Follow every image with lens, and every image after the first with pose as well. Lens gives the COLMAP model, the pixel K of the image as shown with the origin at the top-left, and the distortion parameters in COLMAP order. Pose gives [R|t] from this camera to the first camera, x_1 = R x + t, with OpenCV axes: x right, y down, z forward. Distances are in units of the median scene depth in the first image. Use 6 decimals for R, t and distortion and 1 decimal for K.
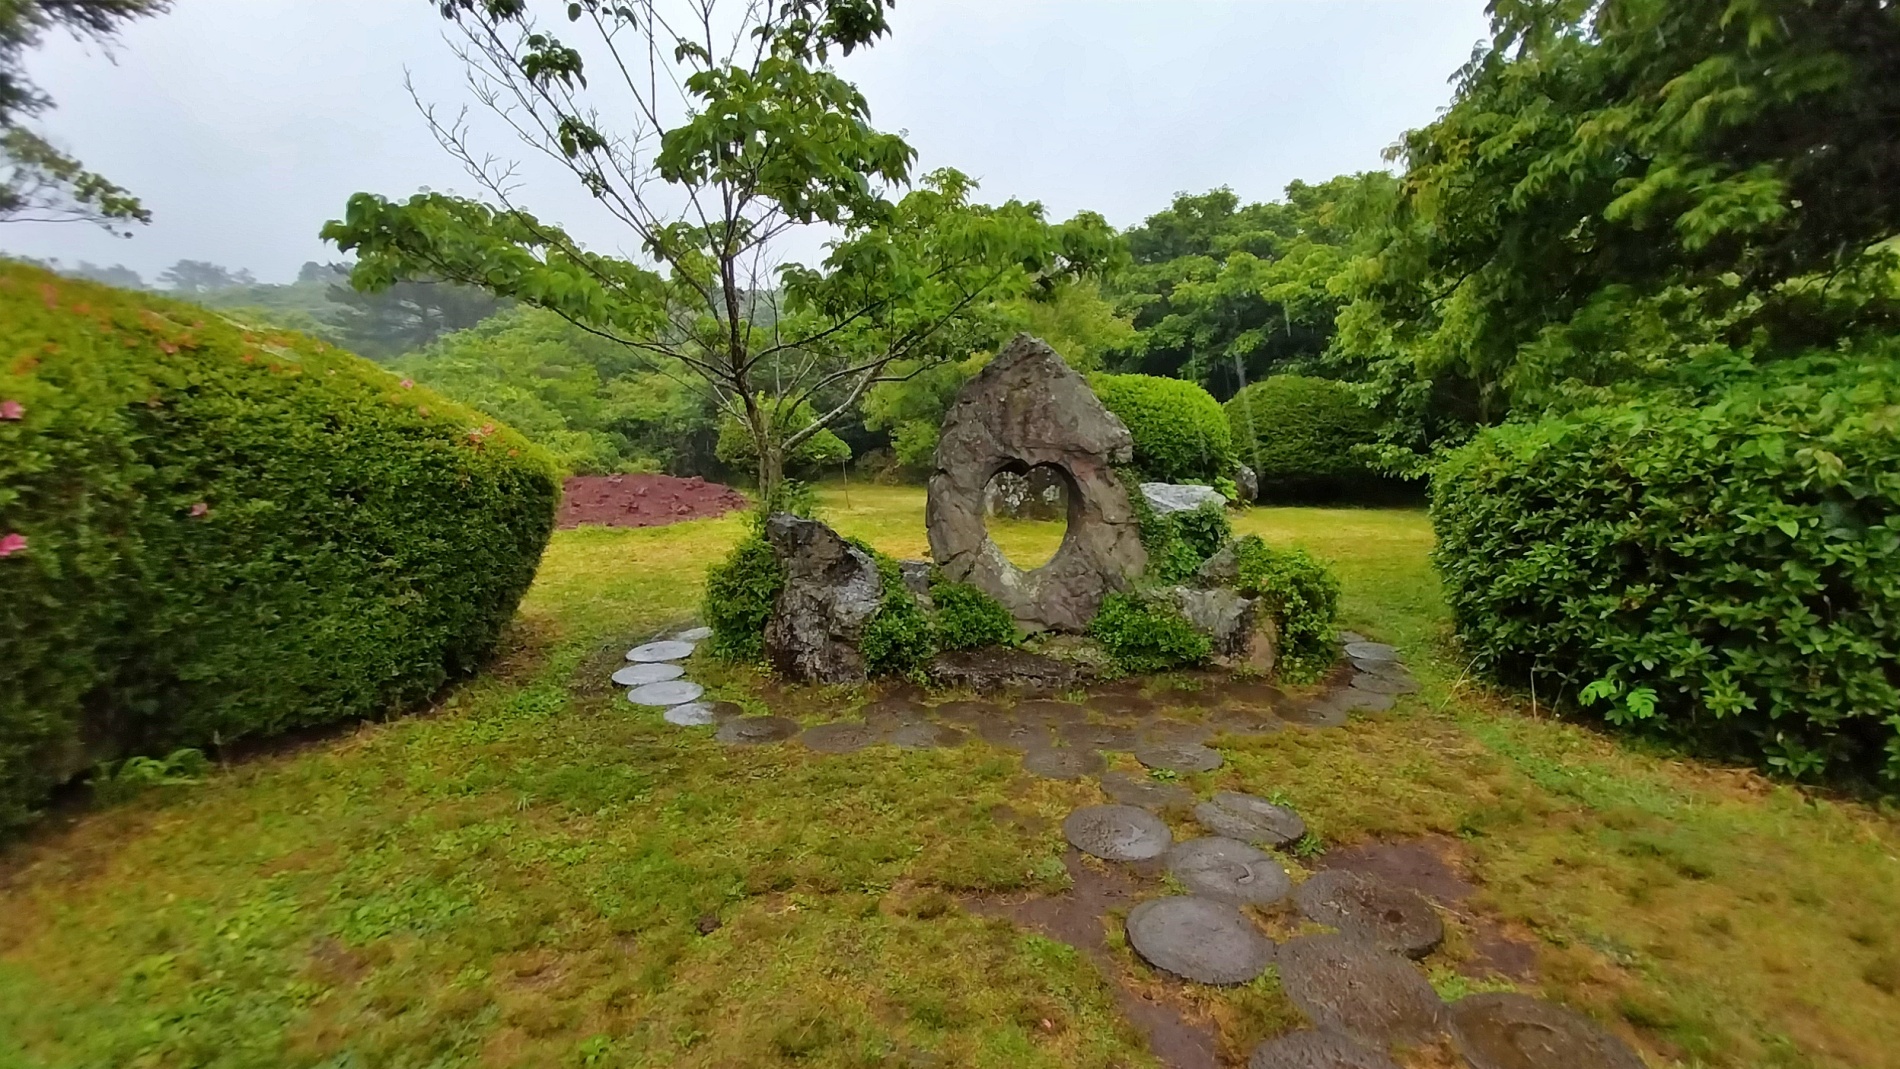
lens RADIAL K [[741.8, 0, 949.4], [0, 741.8, 535.7], [0, 0, 1]] dist [-0.001758, 0.000108]
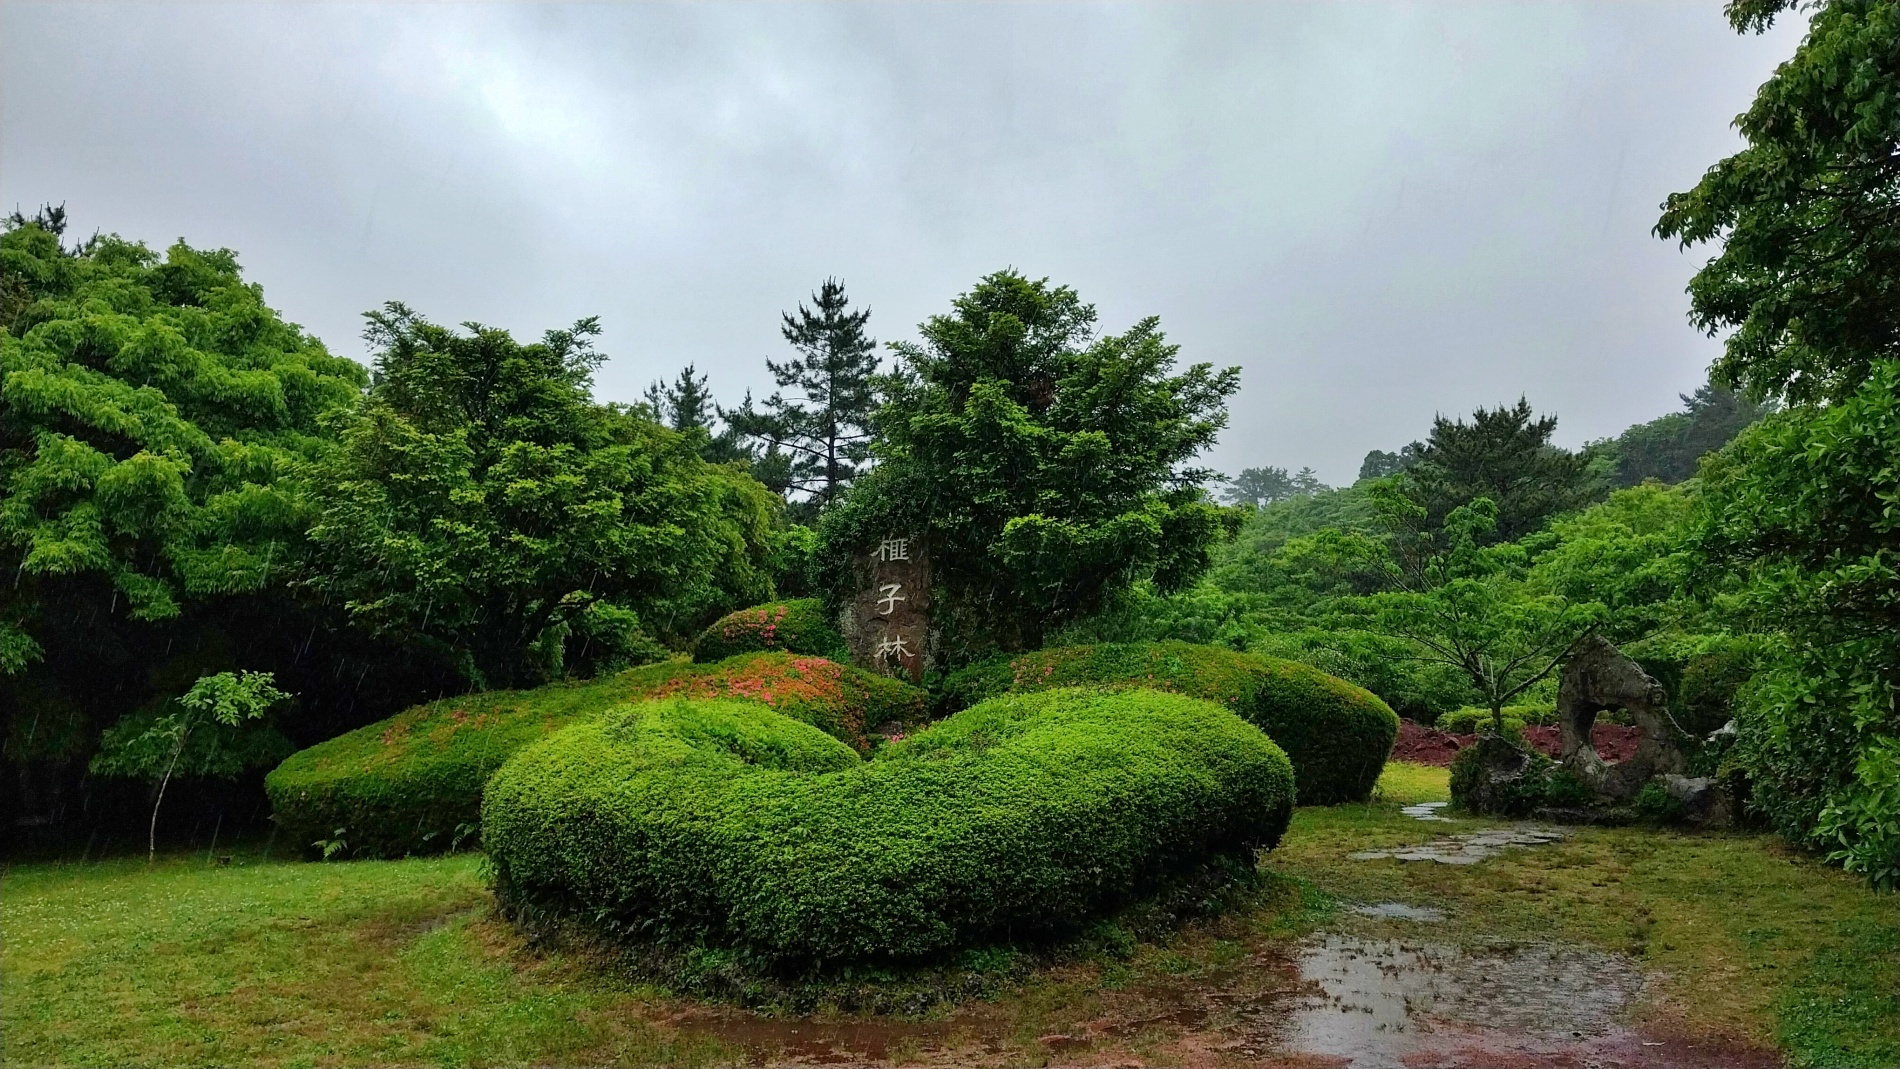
lens RADIAL K [[1474.5, 0, 946.5], [0, 1474.5, 535.9], [0, 0, 1]] dist [-0.000364, -0.000091]
pose [[0.546892, -0.120156, -0.828536, 2.842076], [-0.071105, 0.979405, -0.188970, 0.364580], [0.834178, 0.162259, 0.527085, -2.876877]]
